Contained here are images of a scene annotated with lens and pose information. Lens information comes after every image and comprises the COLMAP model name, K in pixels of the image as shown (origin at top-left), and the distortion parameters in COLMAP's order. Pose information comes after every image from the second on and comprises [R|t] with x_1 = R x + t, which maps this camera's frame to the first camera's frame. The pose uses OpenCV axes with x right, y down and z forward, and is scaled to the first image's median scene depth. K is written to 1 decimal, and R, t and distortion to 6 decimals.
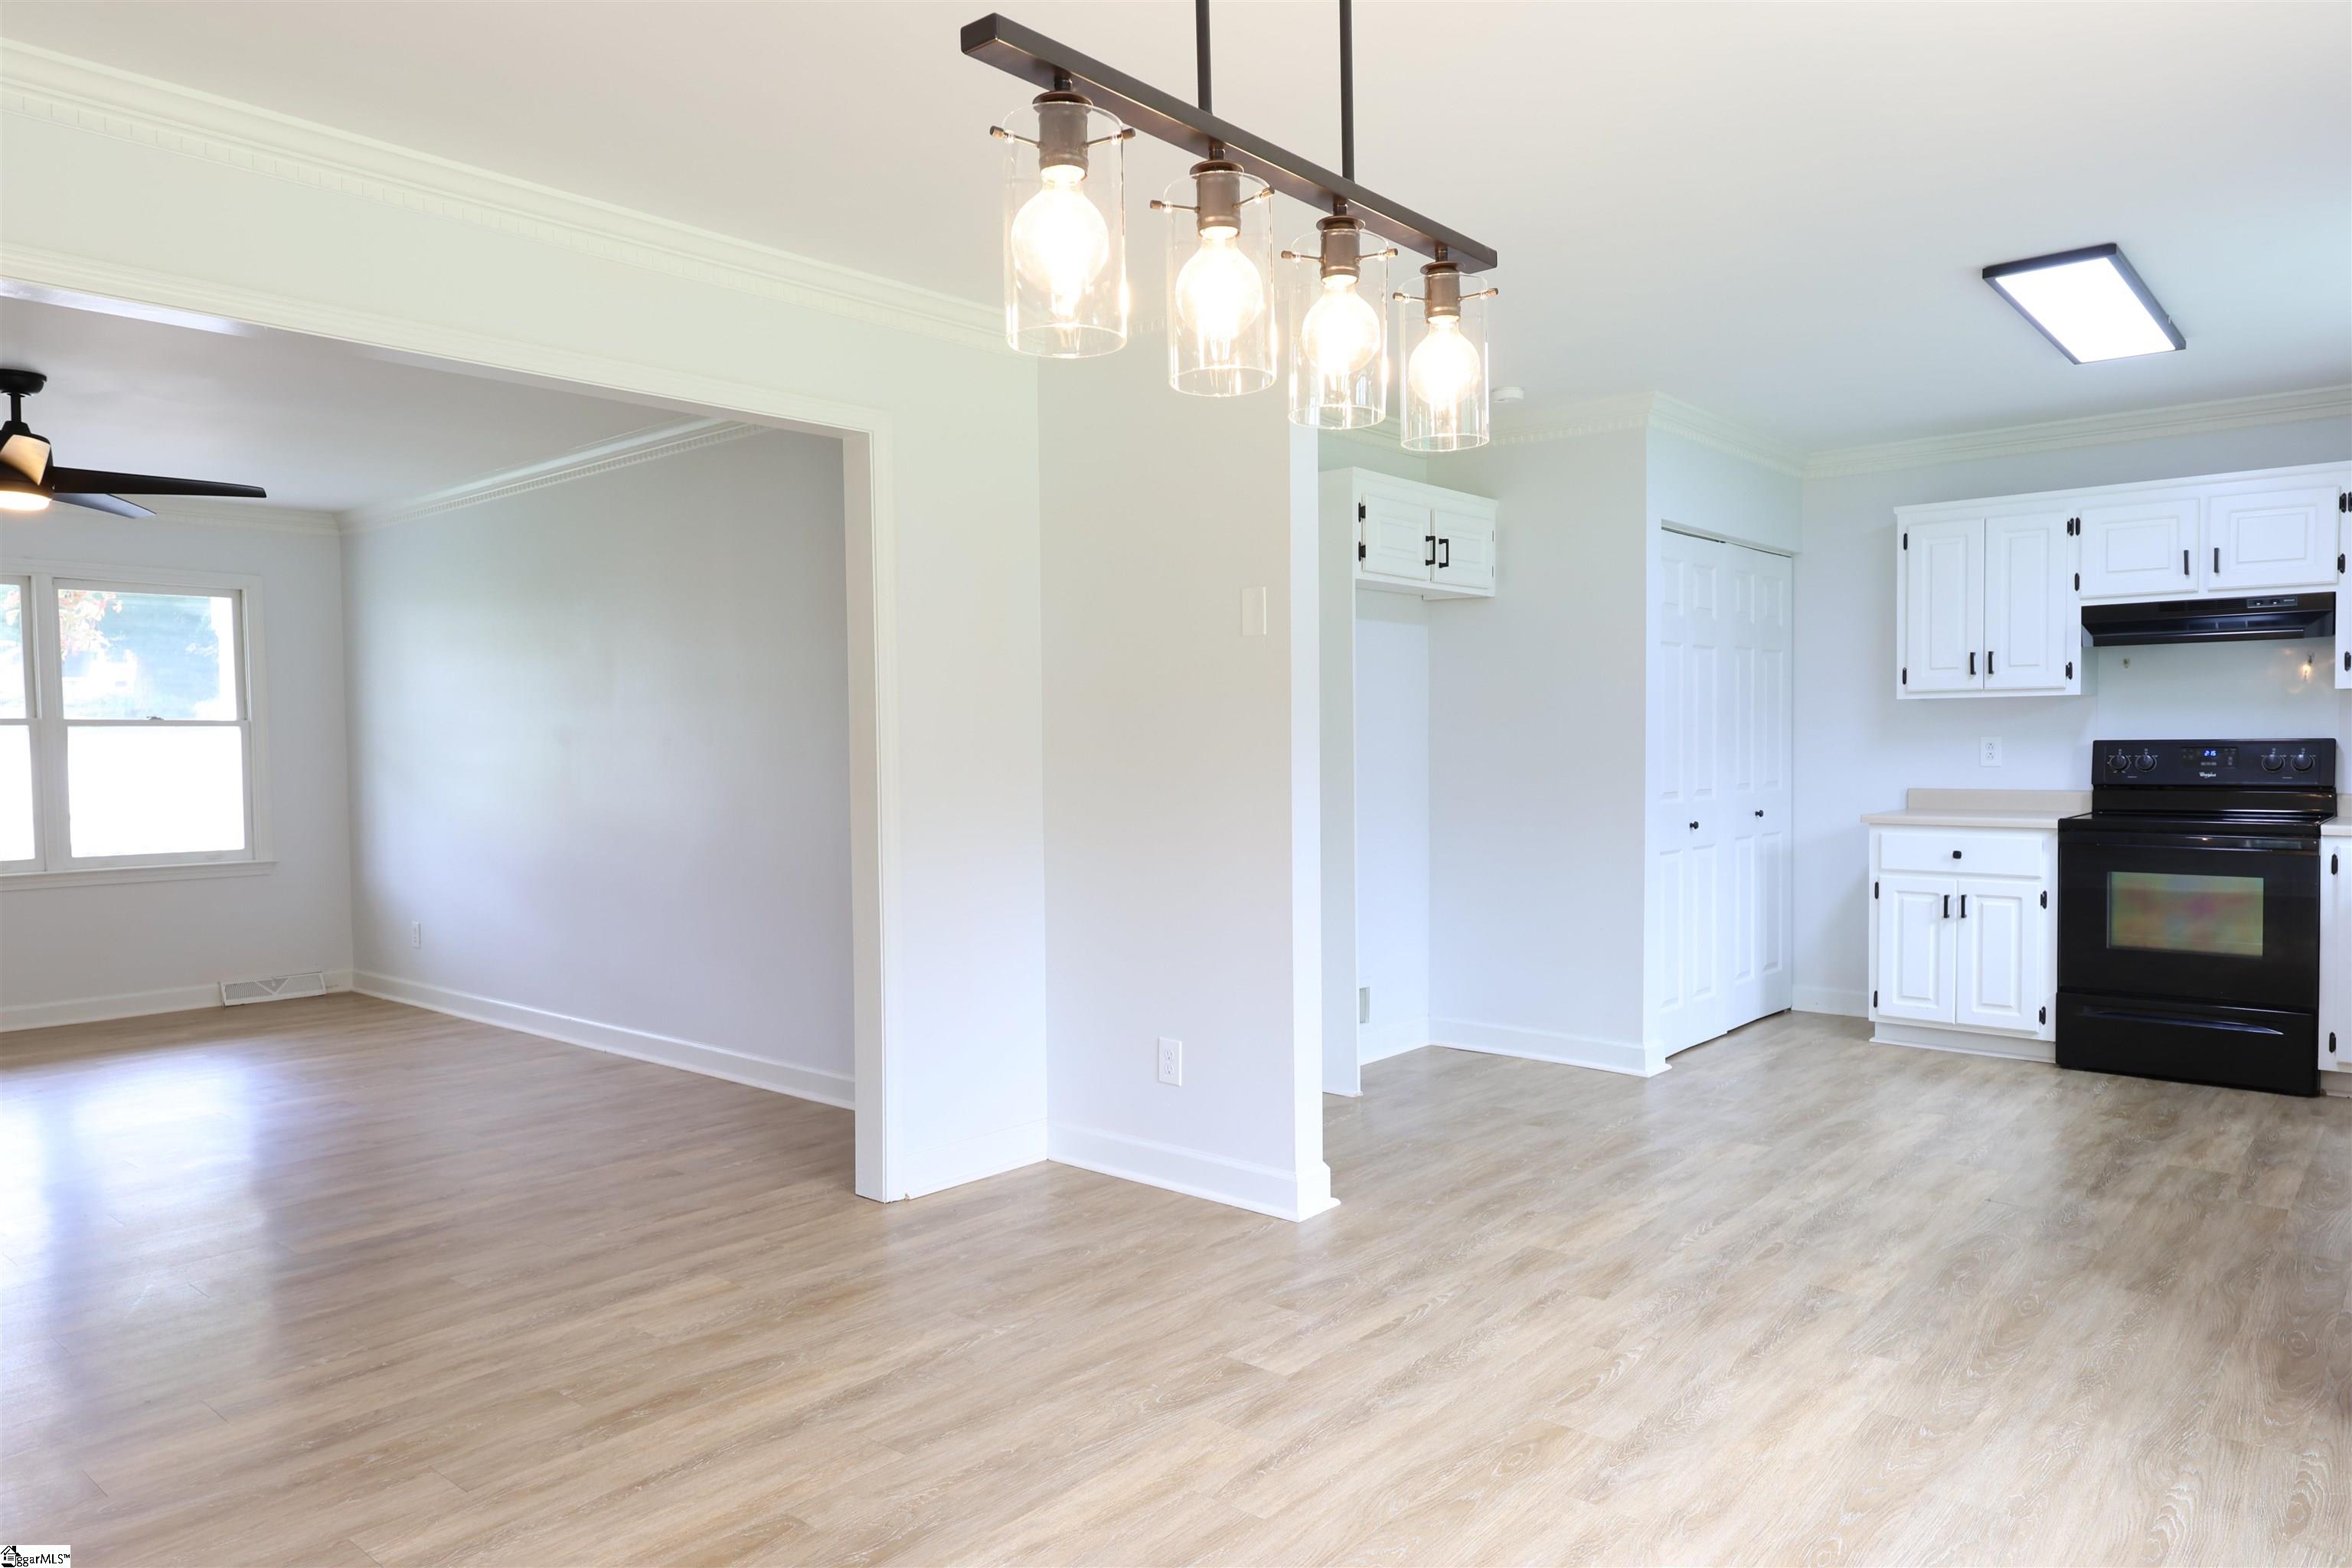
lens RADIAL K [[1522.8, 0, 1127.4], [0, 1522.8, 794.9], [0, 0, 1]] dist [-0.025723, 0.001251]
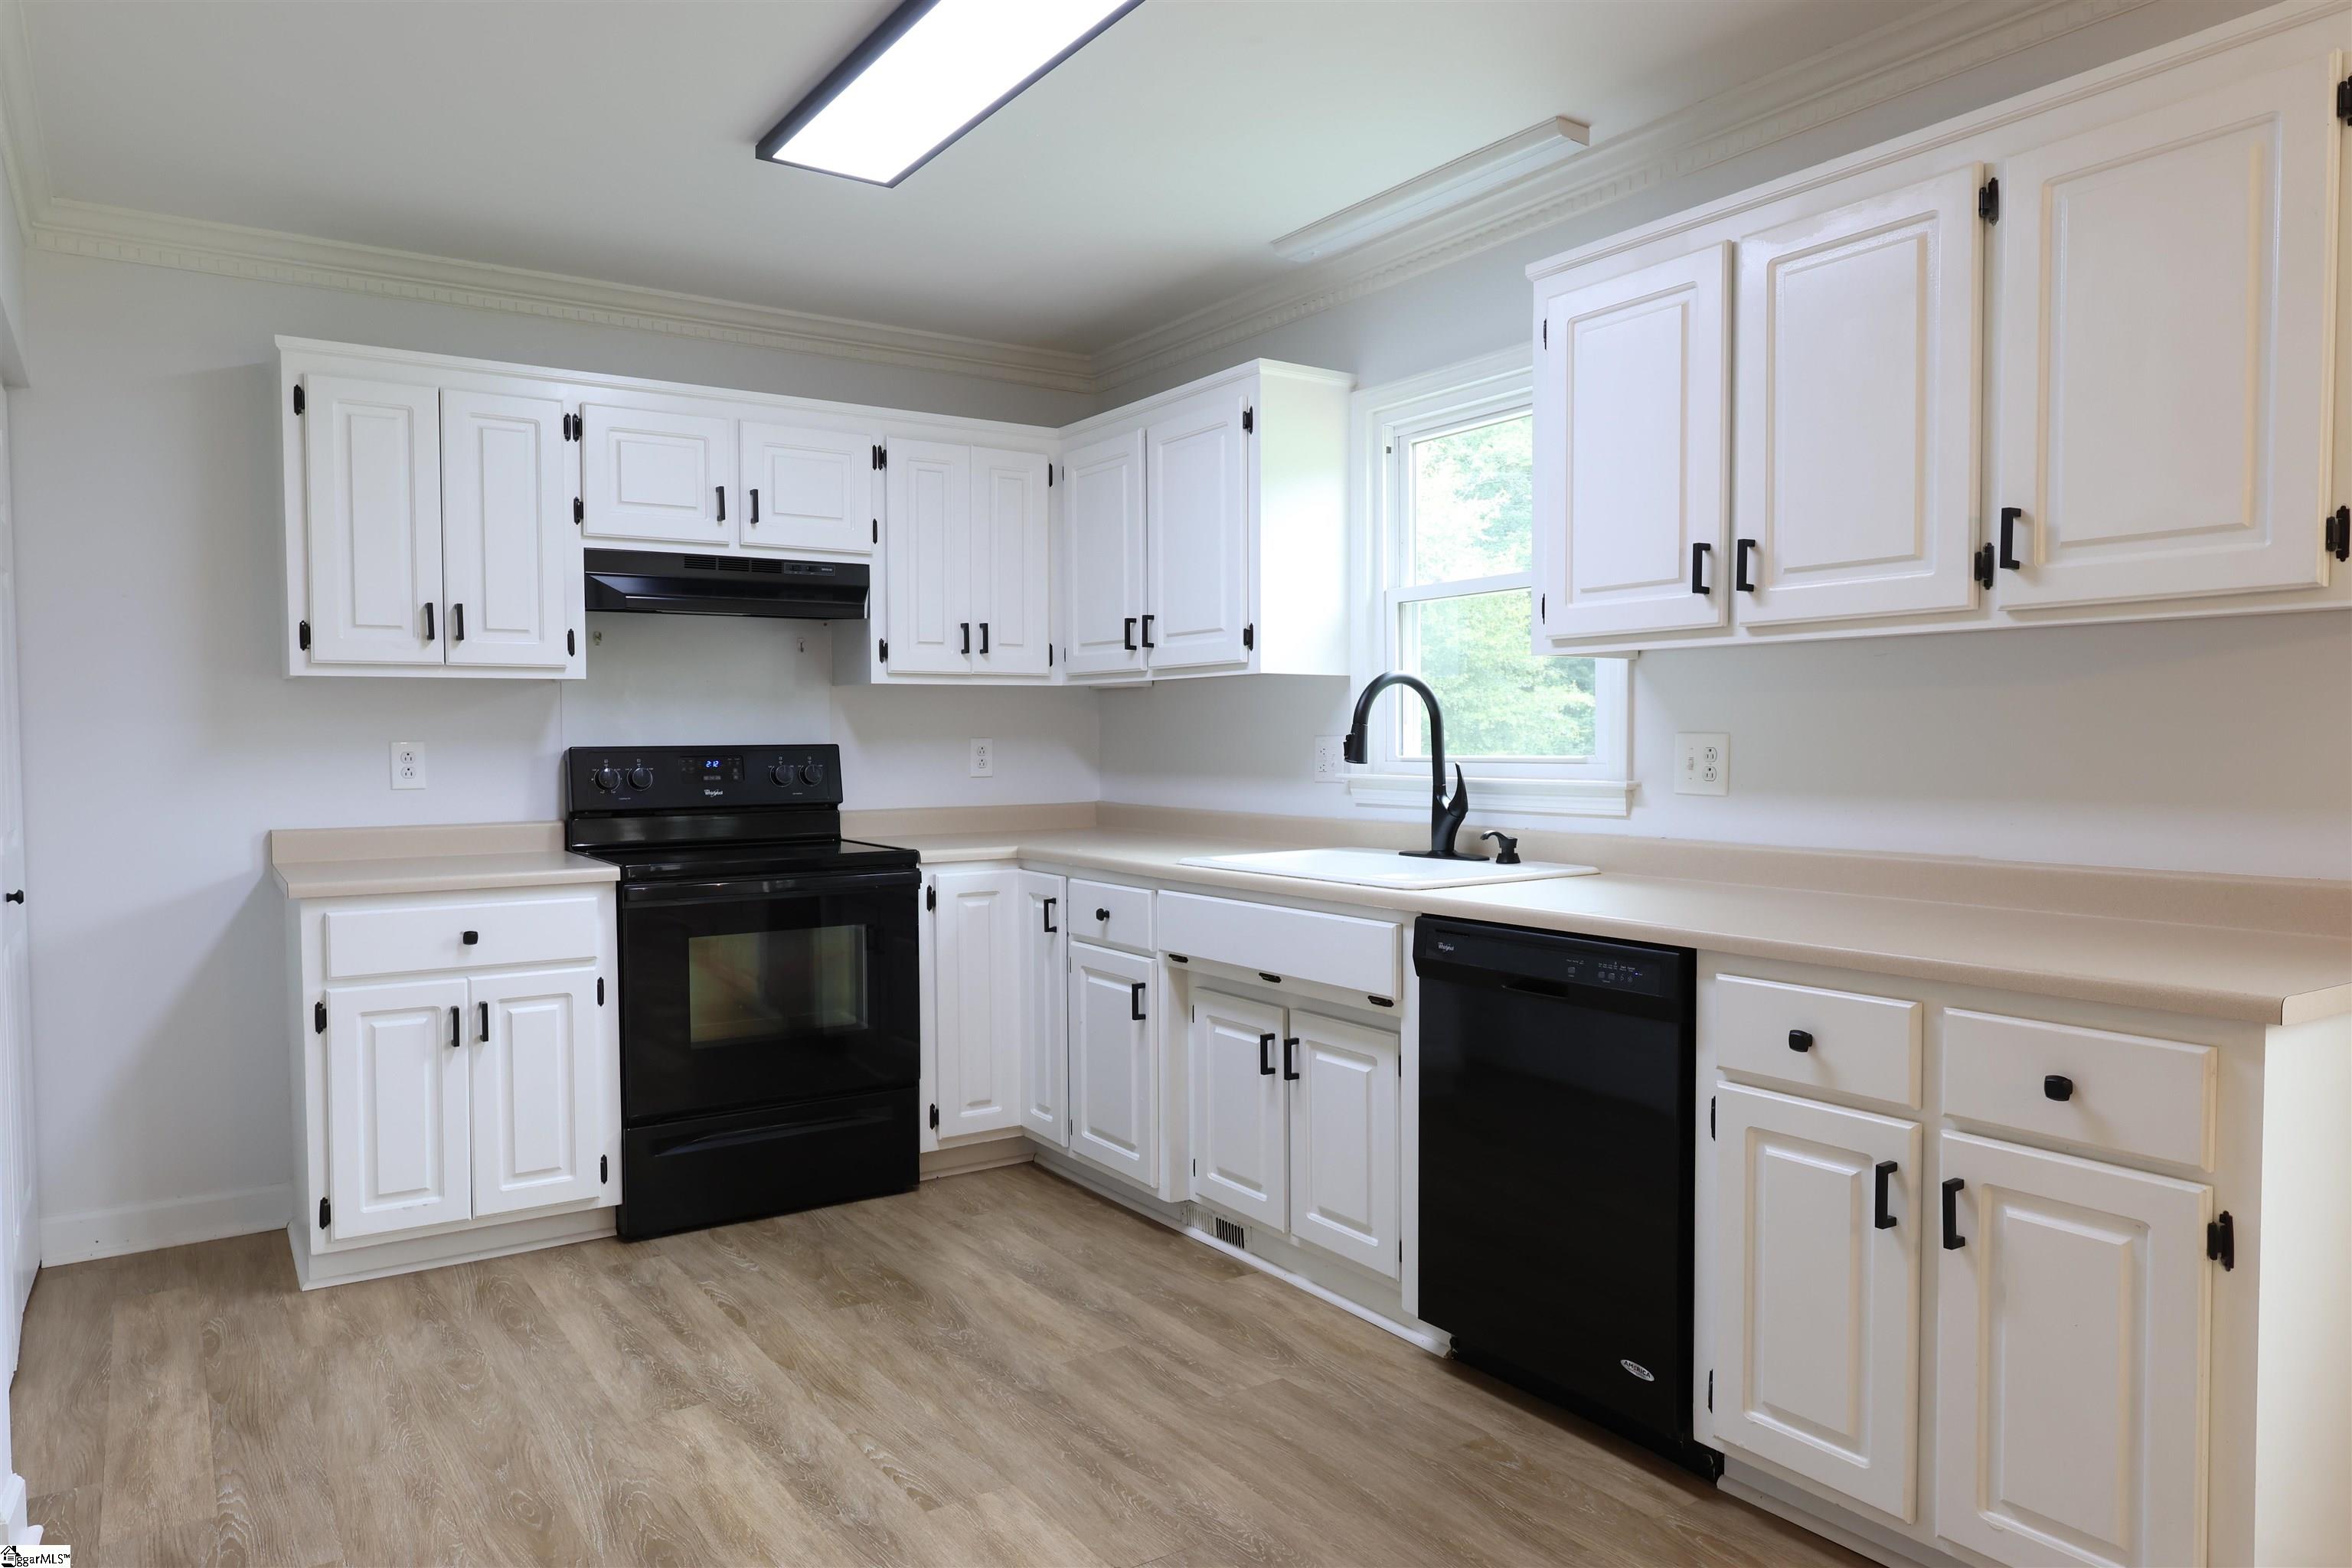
lens RADIAL K [[1538.5, 0, 1186.0], [0, 1538.5, 793.2], [0, 0, 1]] dist [0.006227, -0.001177]
pose [[0.232819, -0.025227, 0.972193, 0.023683], [0.038401, 0.999122, 0.016730, -0.016730], [-0.971762, 0.033439, 0.233584, 0.578724]]
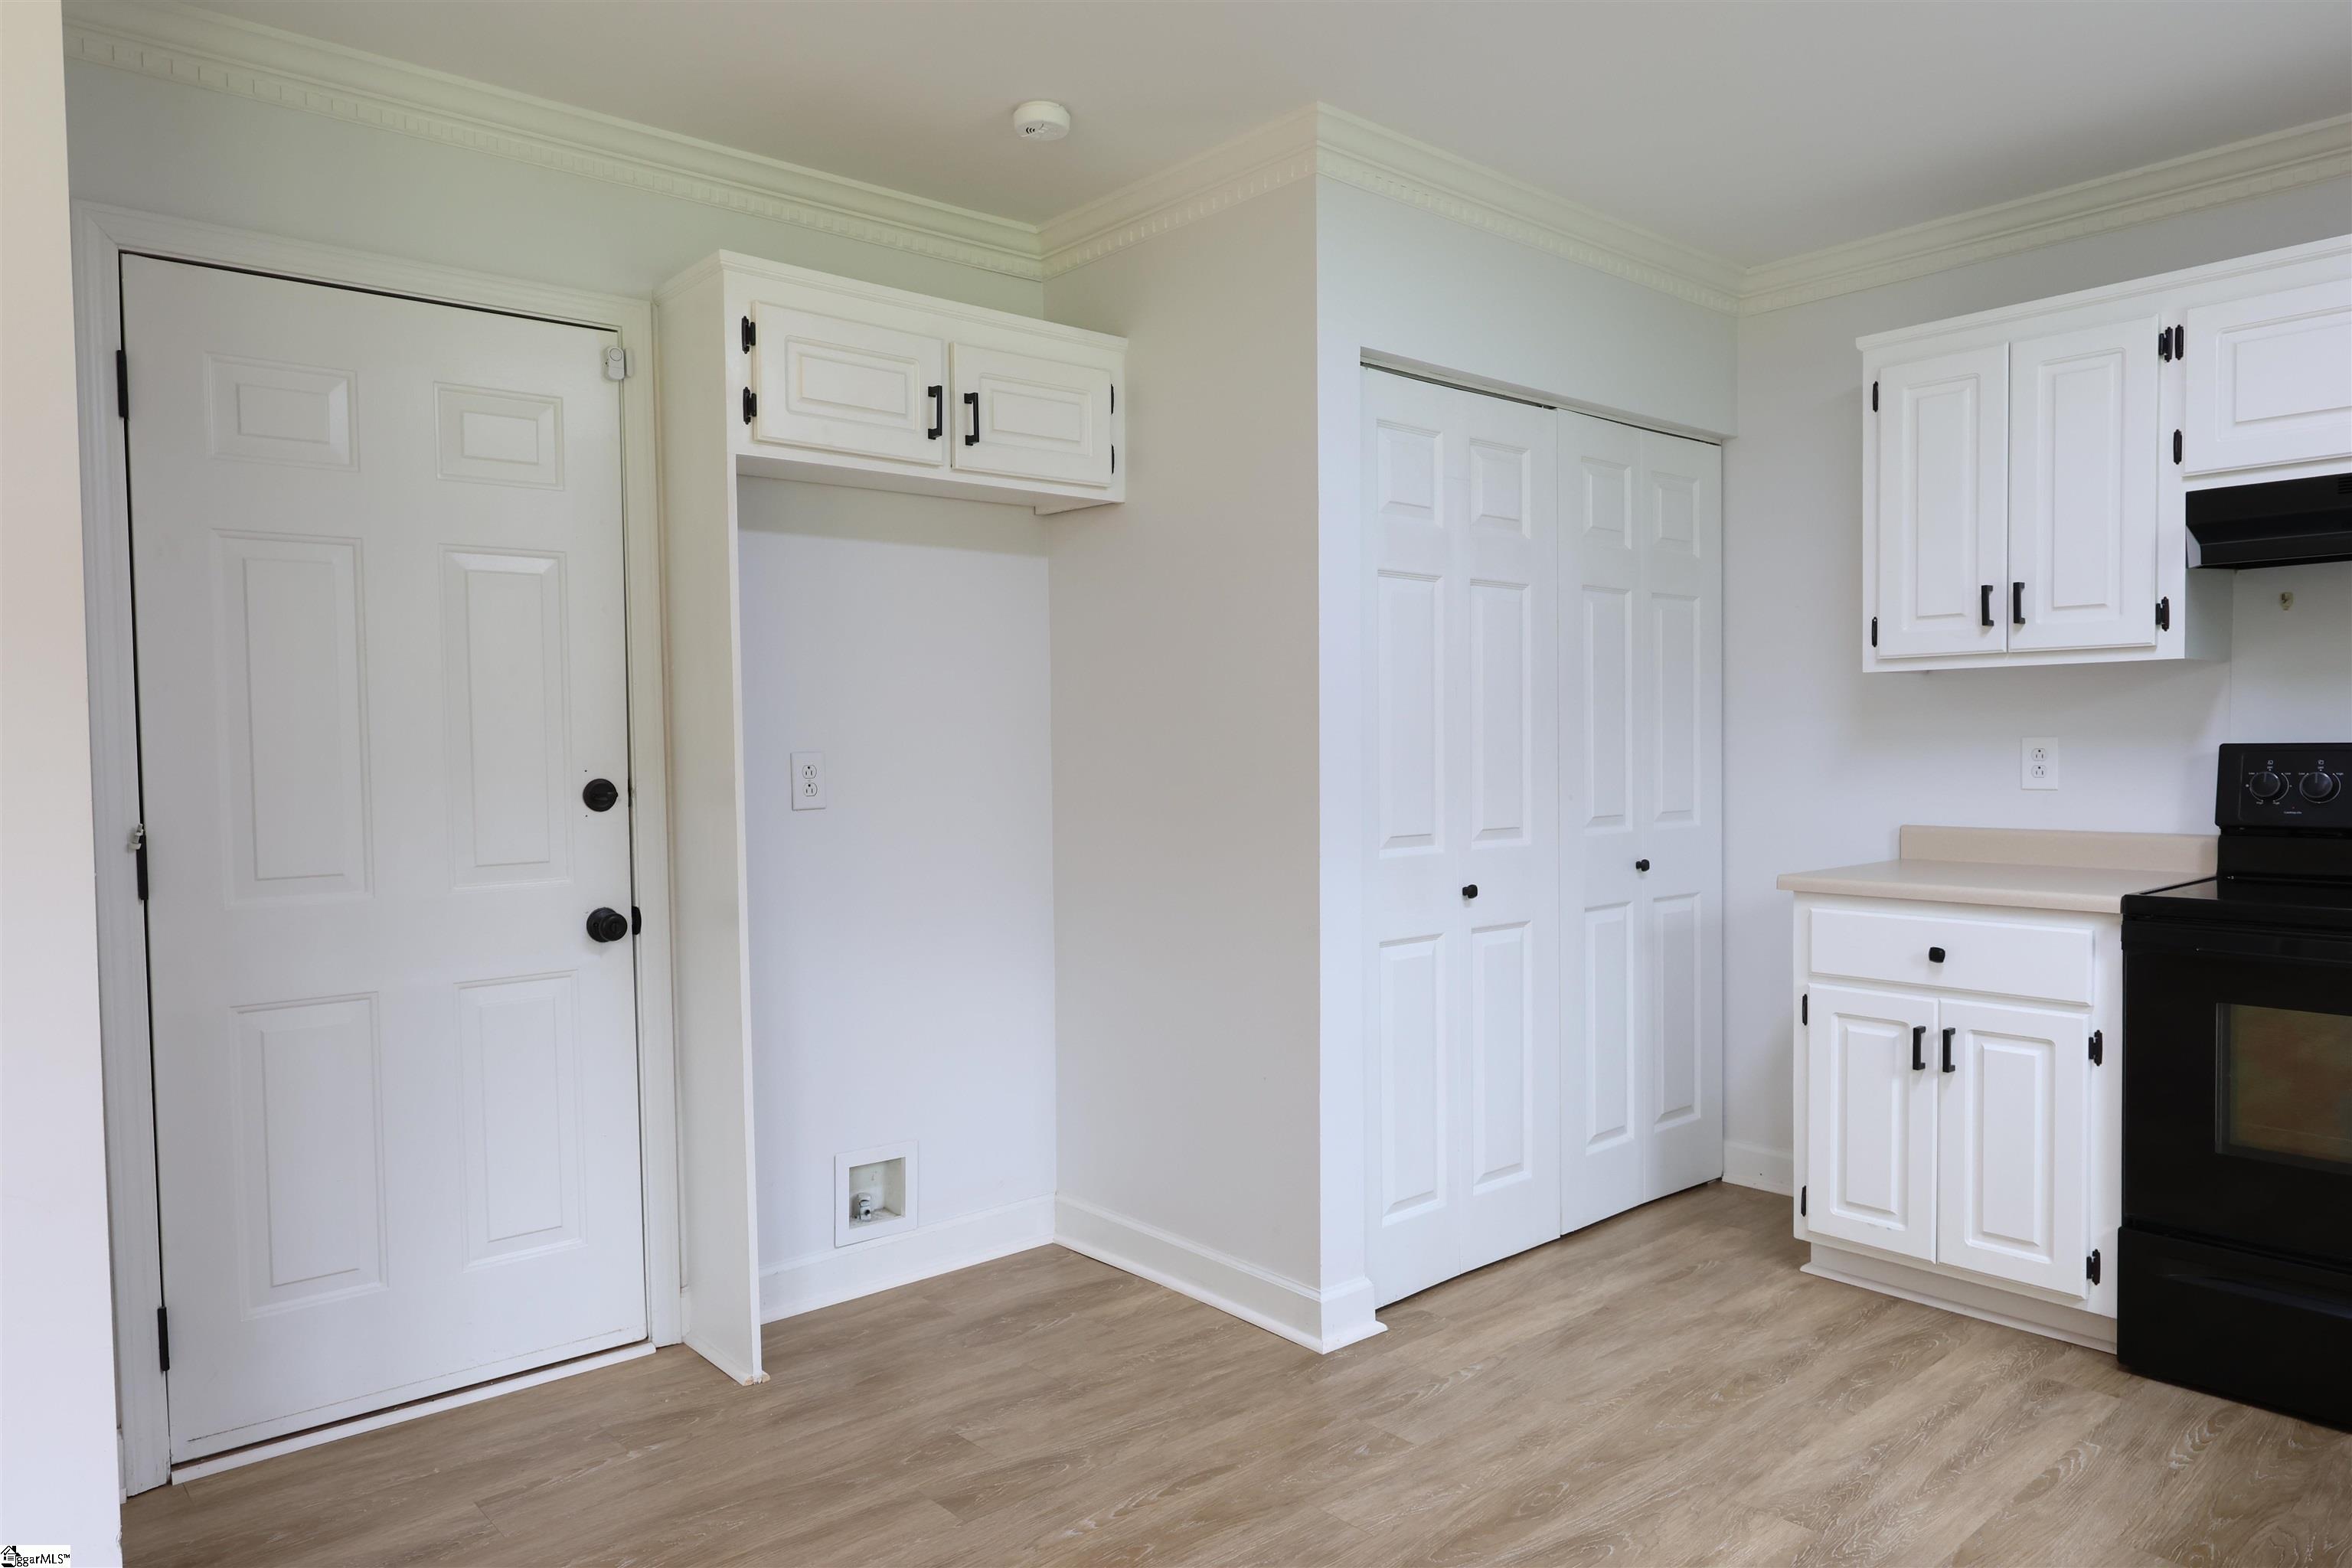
lens RADIAL K [[1538.5, 0, 1186.0], [0, 1538.5, 793.2], [0, 0, 1]] dist [0.006227, -0.001177]
pose [[0.994180, 0.003181, -0.107681, 0.339170], [-0.003201, 0.999995, -0.000014, -0.017632], [0.107680, 0.000359, 0.994185, 0.418006]]
